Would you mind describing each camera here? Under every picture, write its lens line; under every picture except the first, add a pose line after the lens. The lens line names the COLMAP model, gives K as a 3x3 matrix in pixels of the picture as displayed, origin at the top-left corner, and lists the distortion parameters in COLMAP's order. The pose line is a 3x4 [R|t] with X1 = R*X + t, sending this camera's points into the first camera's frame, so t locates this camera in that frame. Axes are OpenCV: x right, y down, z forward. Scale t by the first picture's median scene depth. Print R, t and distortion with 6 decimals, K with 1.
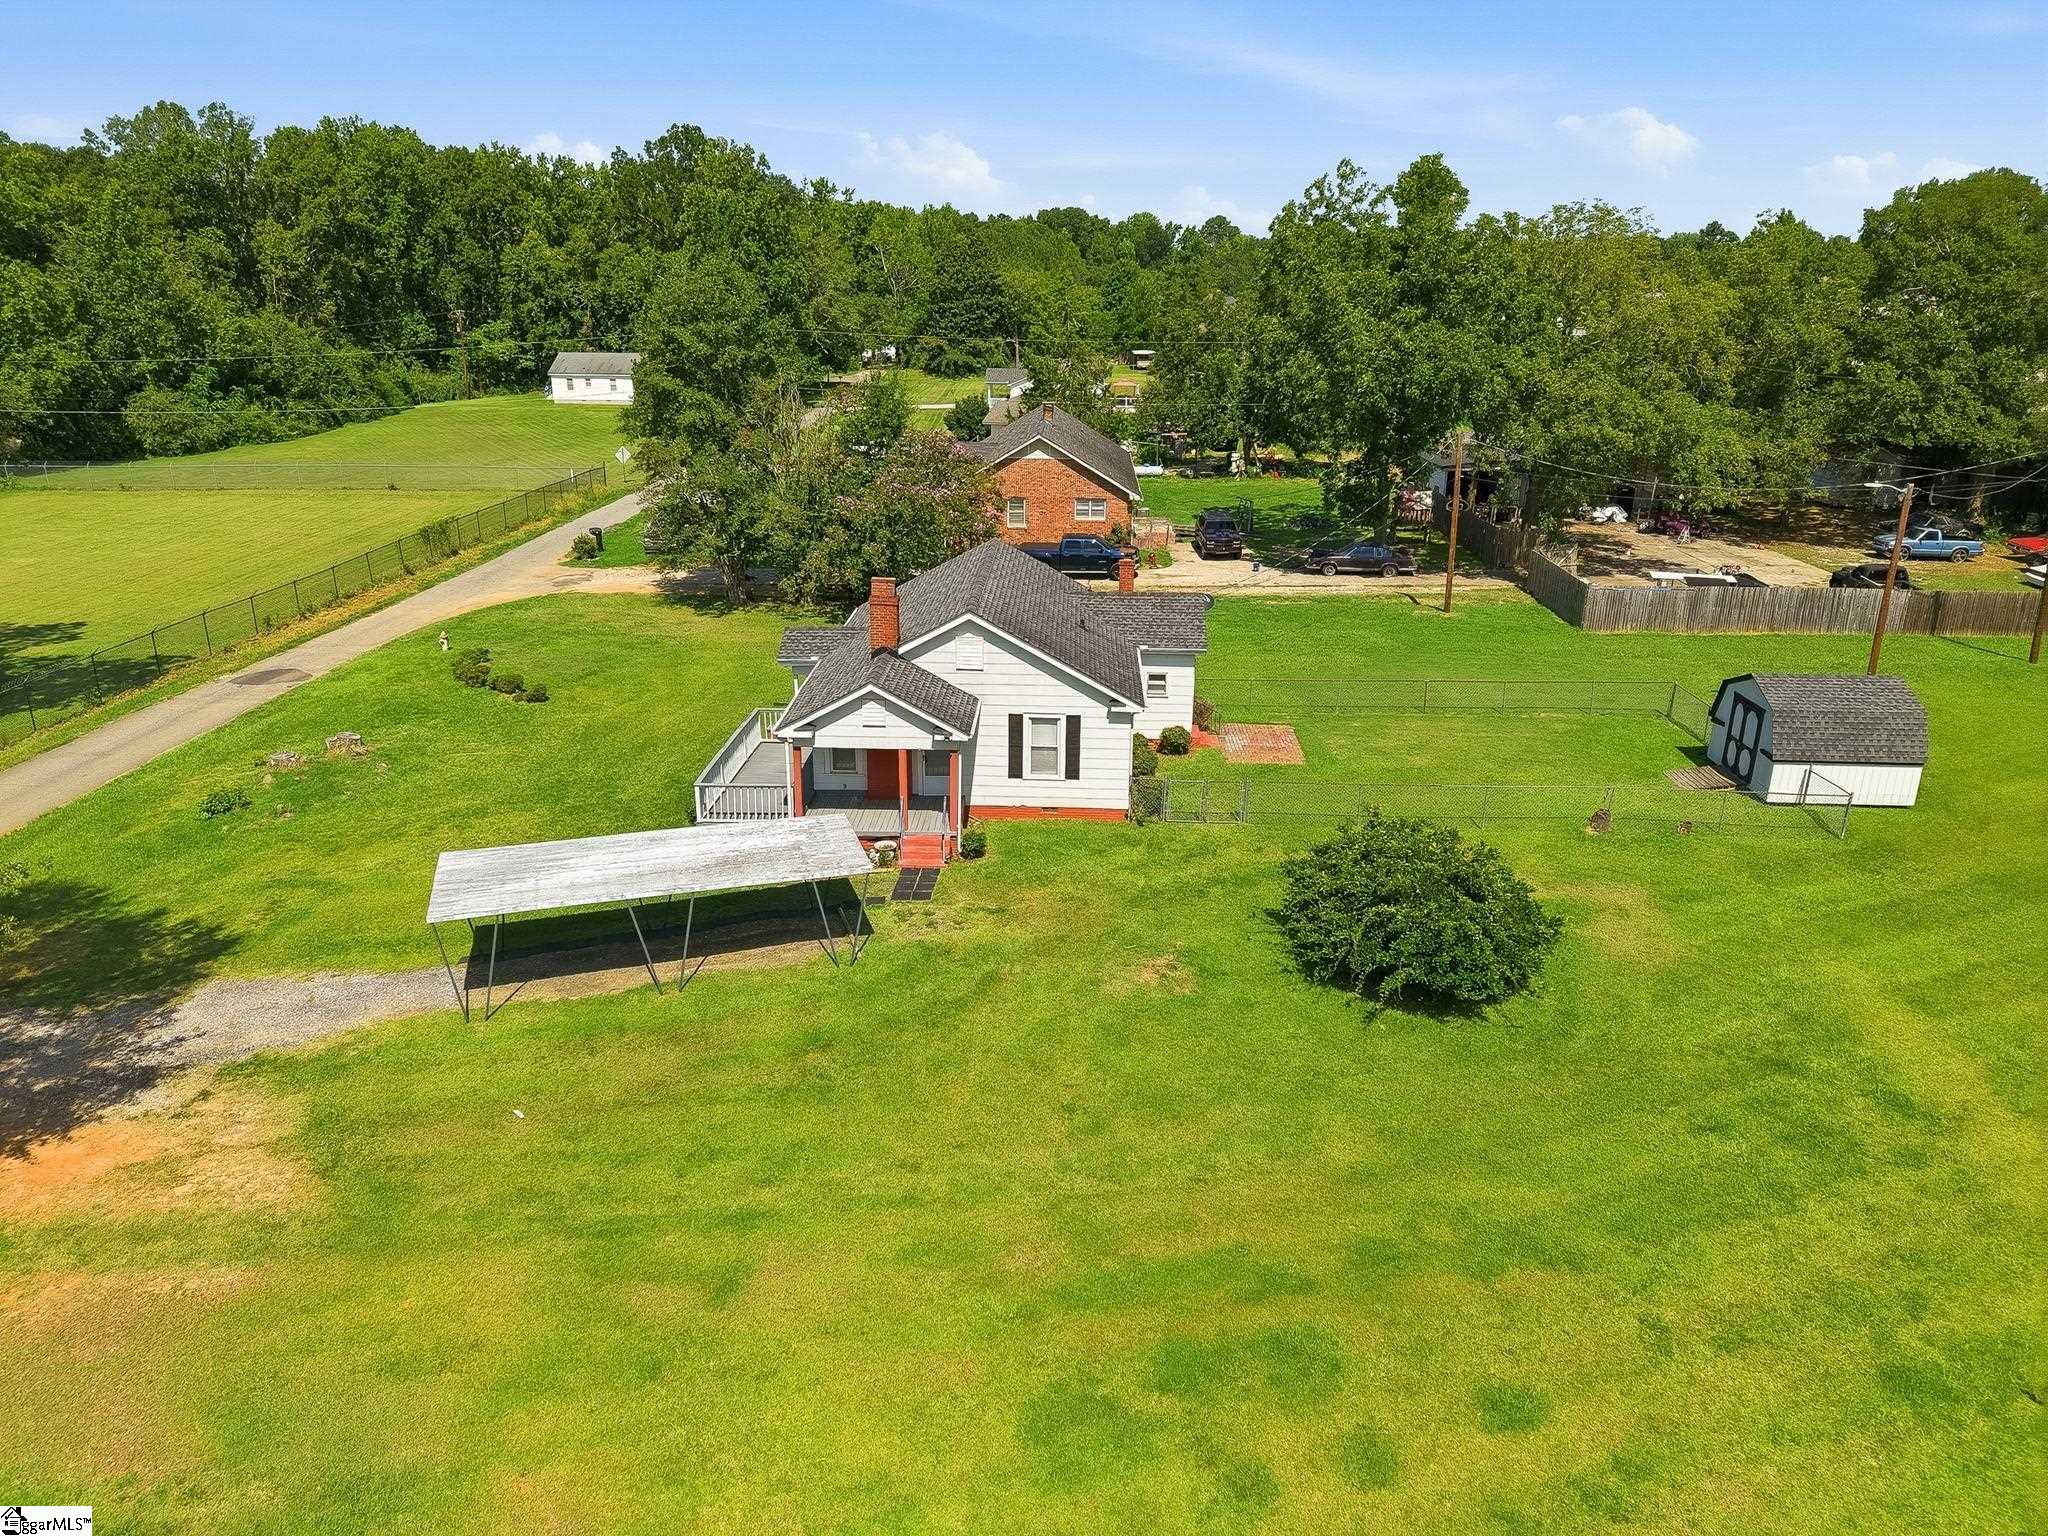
lens RADIAL K [[1364.8, 0, 1024.0], [0, 1364.8, 768.0], [0, 0, 1]] dist [0.058404, -0.062475]
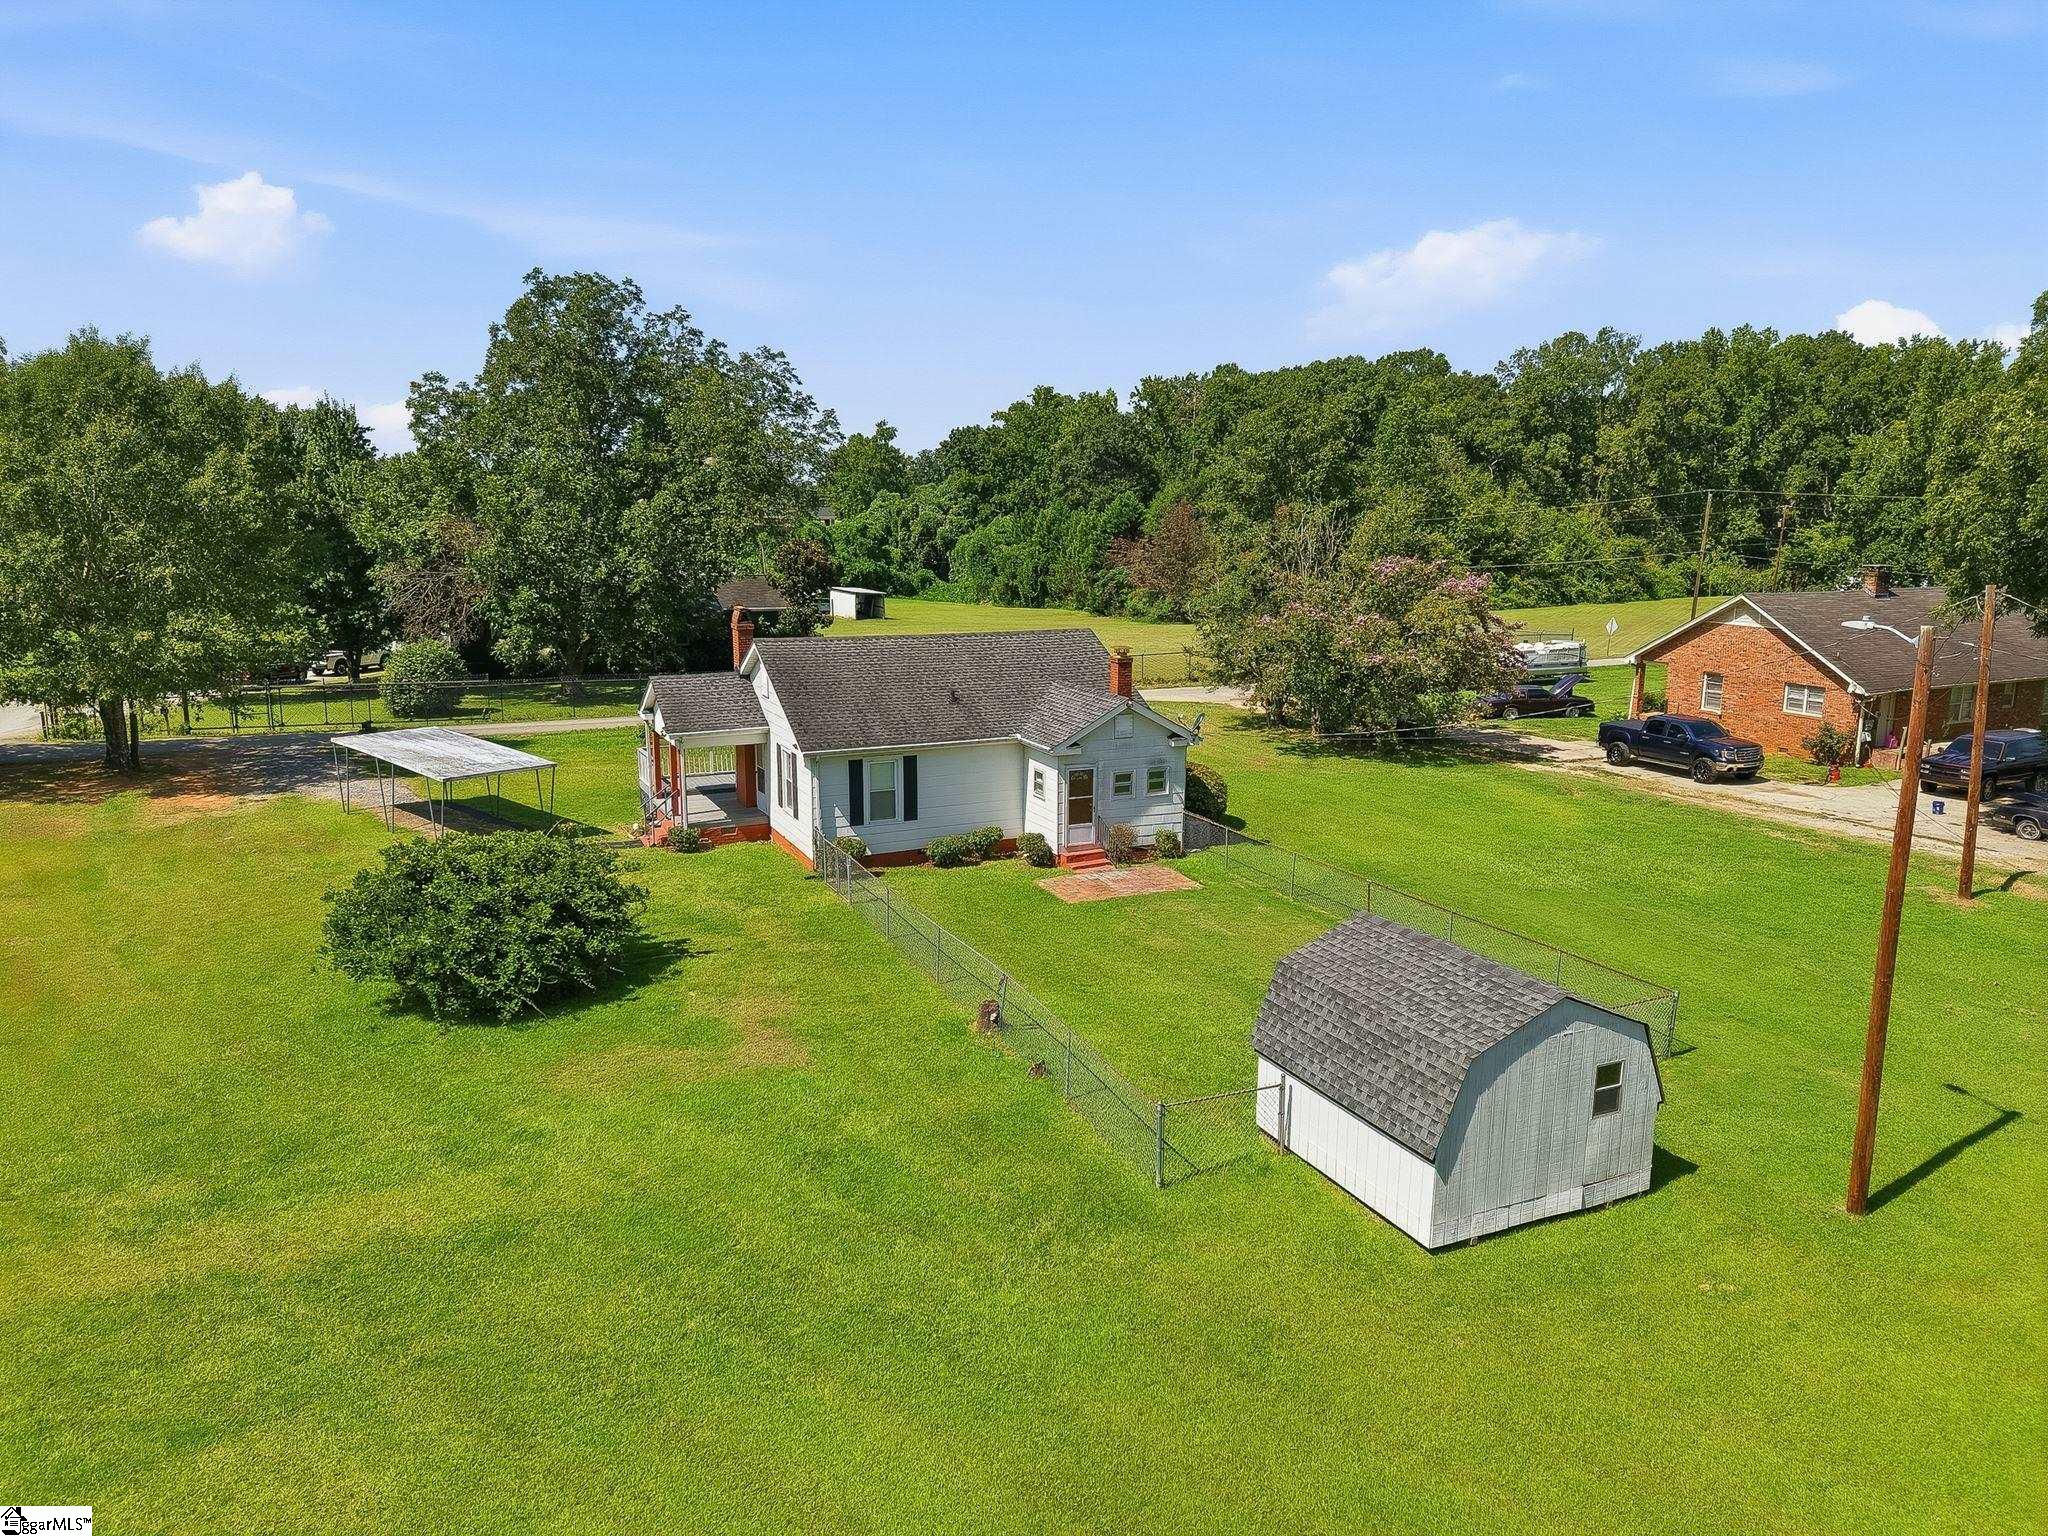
lens RADIAL K [[1364.8, 0, 1024.0], [0, 1364.8, 768.0], [0, 0, 1]] dist [0.058404, -0.062475]
pose [[0.453127, 0.164323, -0.876170, 1.124987], [-0.300220, 0.953579, 0.023577, -0.114417], [0.839371, 0.252360, 0.481426, 0.728960]]
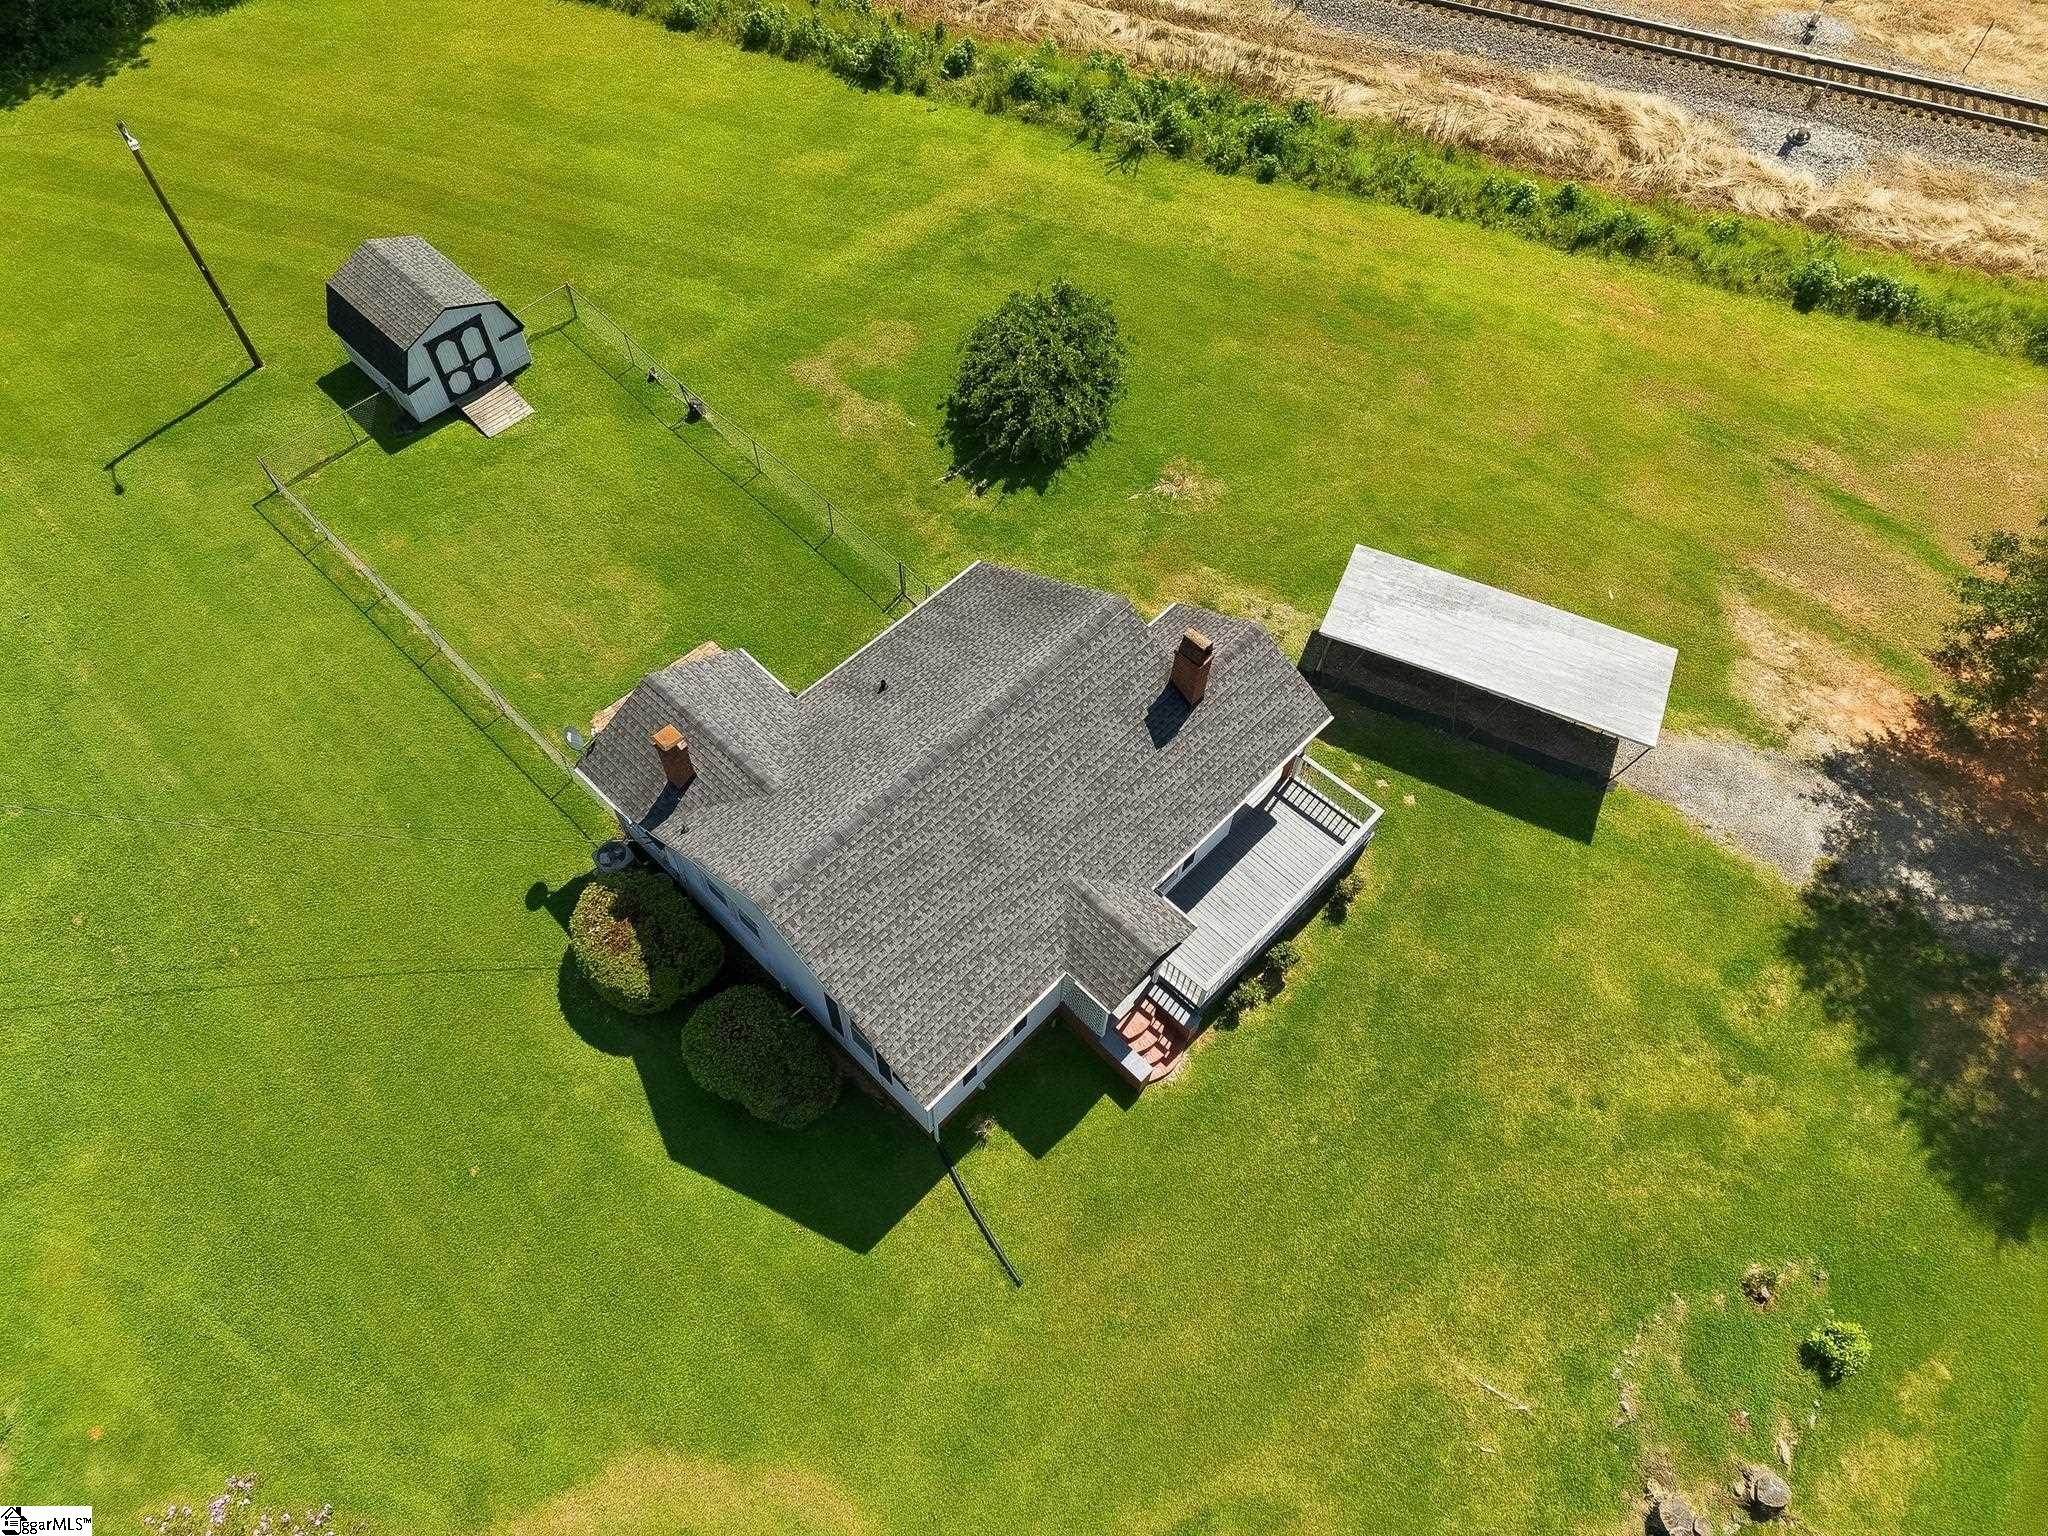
lens RADIAL K [[1357.3, 0, 1024.0], [0, 1357.3, 768.0], [0, 0, 1]] dist [0.028278, -0.018474]
pose [[-0.745424, -0.581403, 0.326057, -0.365876], [0.184936, 0.289561, 0.939124, -0.988791], [-0.640423, 0.760345, -0.108323, 1.314568]]
